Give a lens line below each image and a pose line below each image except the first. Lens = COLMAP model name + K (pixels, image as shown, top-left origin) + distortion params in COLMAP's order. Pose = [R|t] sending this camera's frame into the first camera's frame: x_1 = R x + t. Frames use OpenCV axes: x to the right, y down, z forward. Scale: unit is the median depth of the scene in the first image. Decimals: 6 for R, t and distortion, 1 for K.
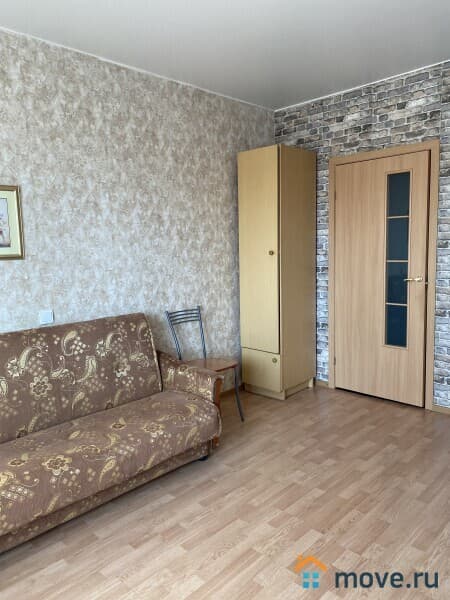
lens RADIAL K [[452.3, 0, 225.2], [0, 452.3, 299.1], [0, 0, 1]] dist [-0.004180, -0.006081]
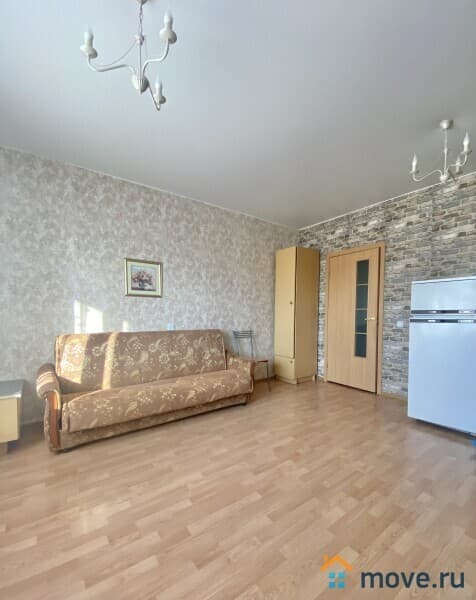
lens RADIAL K [[261.9, 0, 248.9], [0, 261.9, 327.7], [0, 0, 1]] dist [-0.000422, -0.000447]
pose [[0.988279, 0.038904, -0.147620, 0.102529], [-0.048725, 0.996791, -0.063508, 0.083493], [0.144676, 0.069957, 0.987003, -0.089864]]
